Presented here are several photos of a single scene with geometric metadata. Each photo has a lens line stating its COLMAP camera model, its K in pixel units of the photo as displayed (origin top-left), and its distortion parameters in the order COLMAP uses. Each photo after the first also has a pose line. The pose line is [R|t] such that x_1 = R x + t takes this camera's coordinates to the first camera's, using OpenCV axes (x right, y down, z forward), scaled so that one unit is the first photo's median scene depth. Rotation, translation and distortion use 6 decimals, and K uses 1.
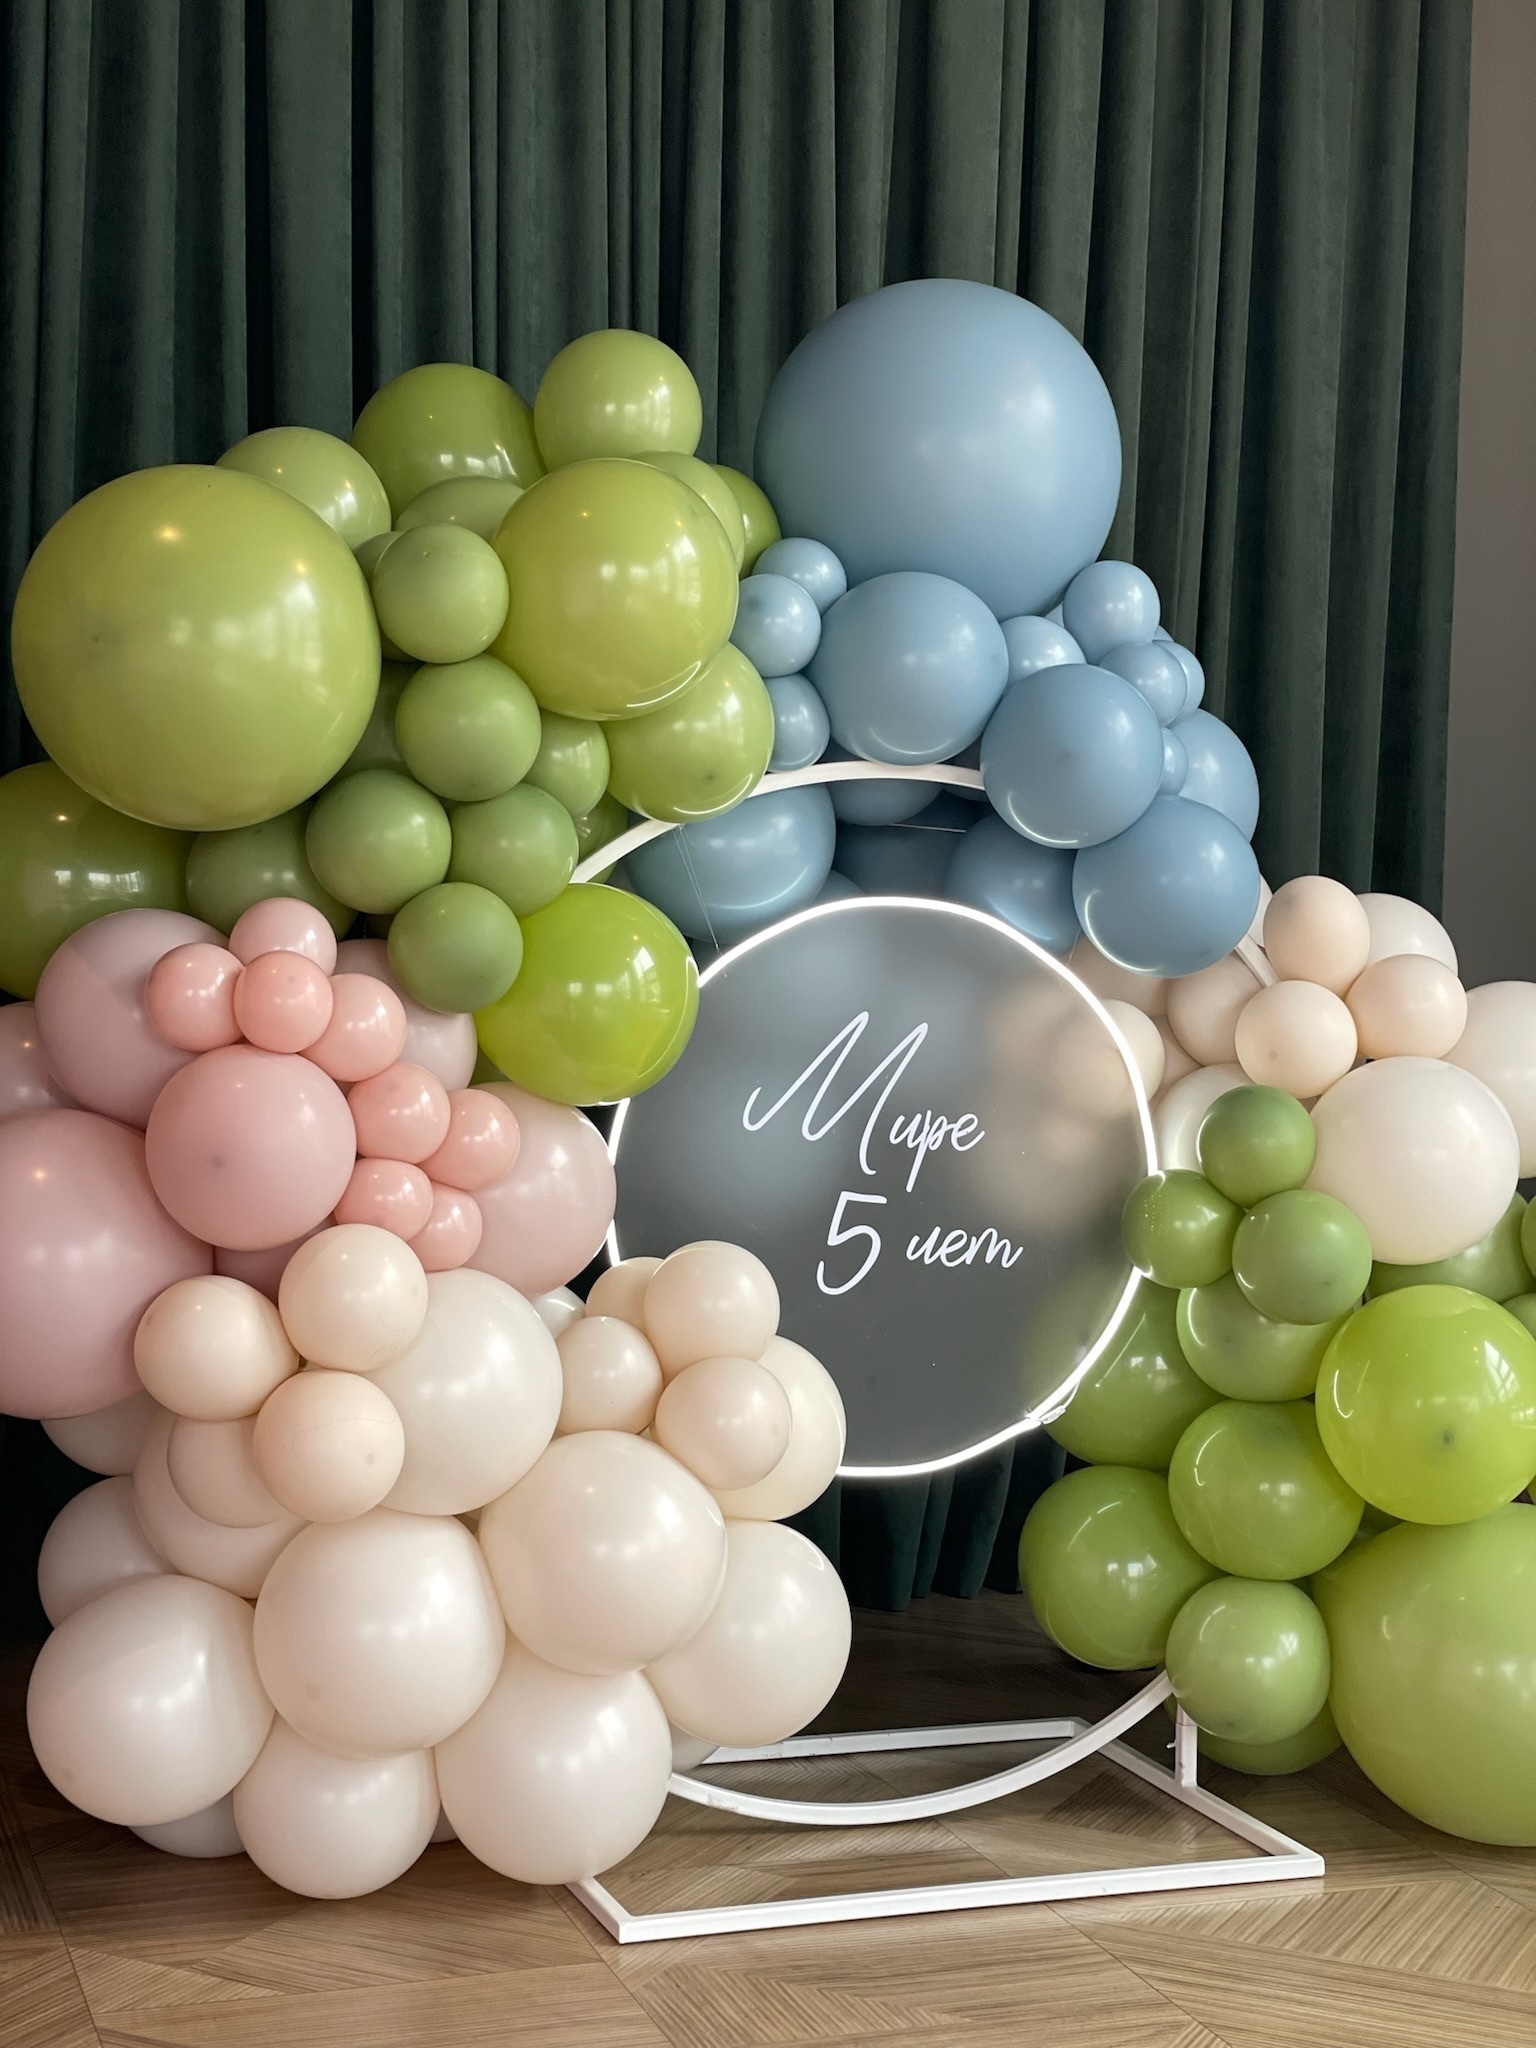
lens RADIAL K [[3080.3, 0, 774.4], [0, 3080.3, 926.8], [0, 0, 1]] dist [0.035742, -0.036291]
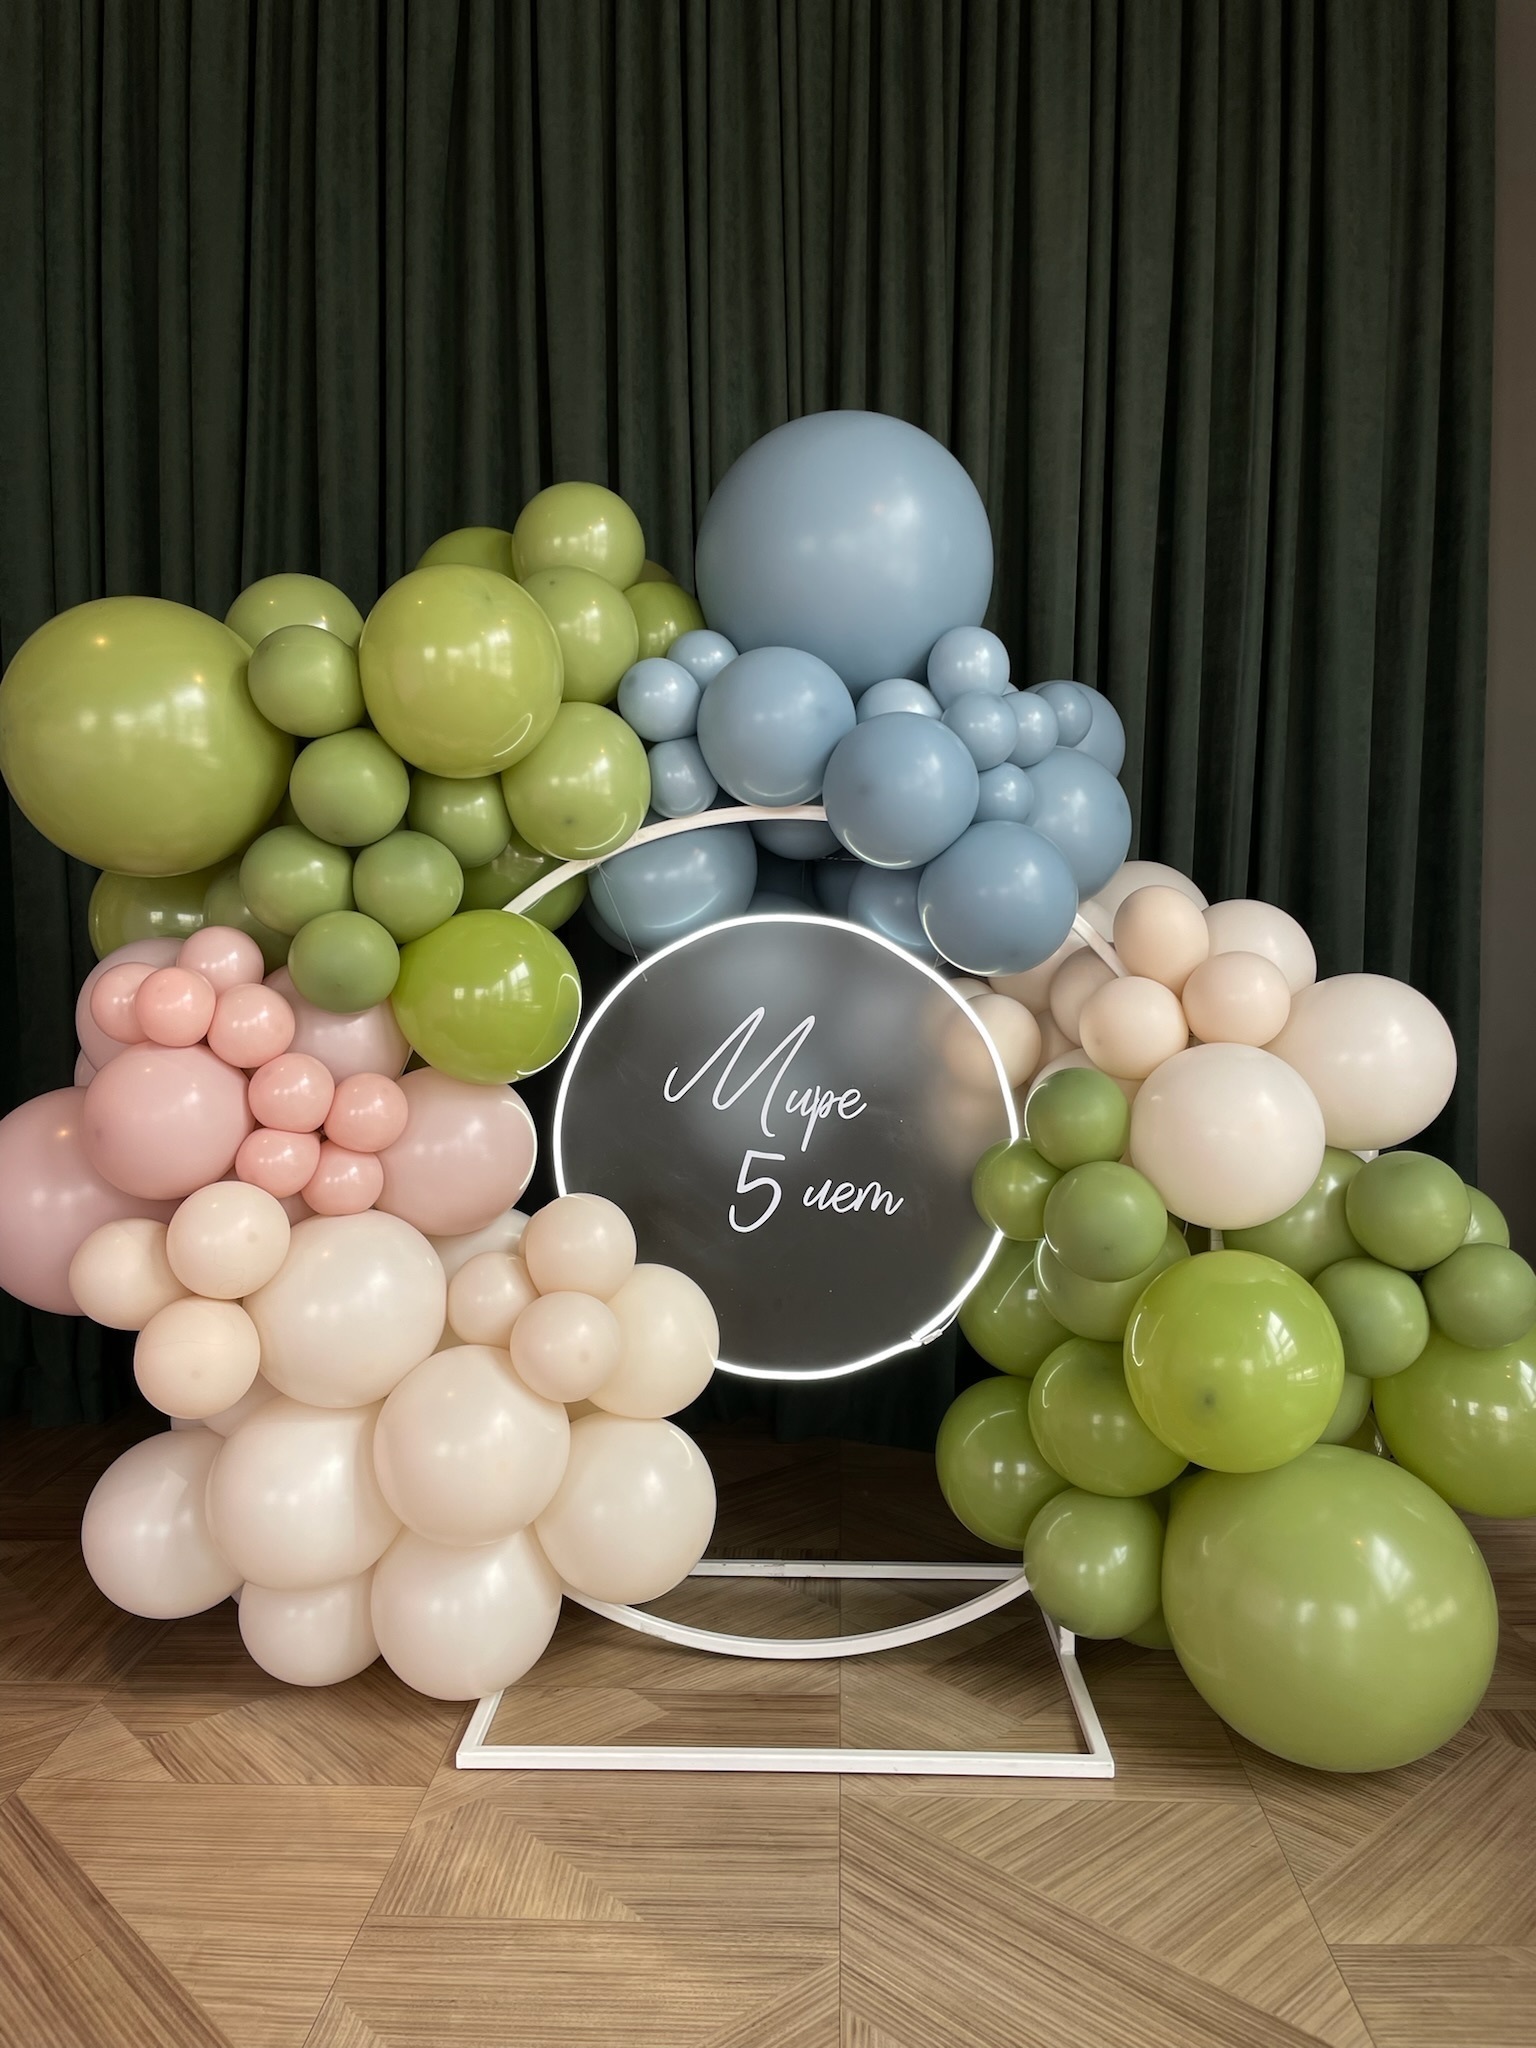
lens RADIAL K [[1557.4, 0, 757.2], [0, 1557.4, 977.8], [0, 0, 1]] dist [0.077702, -0.133066]
pose [[0.927032, -0.016105, -0.374637, 0.265468], [0.022279, 0.999678, 0.012153, 0.008007], [0.374321, -0.019613, 0.927092, 0.414537]]
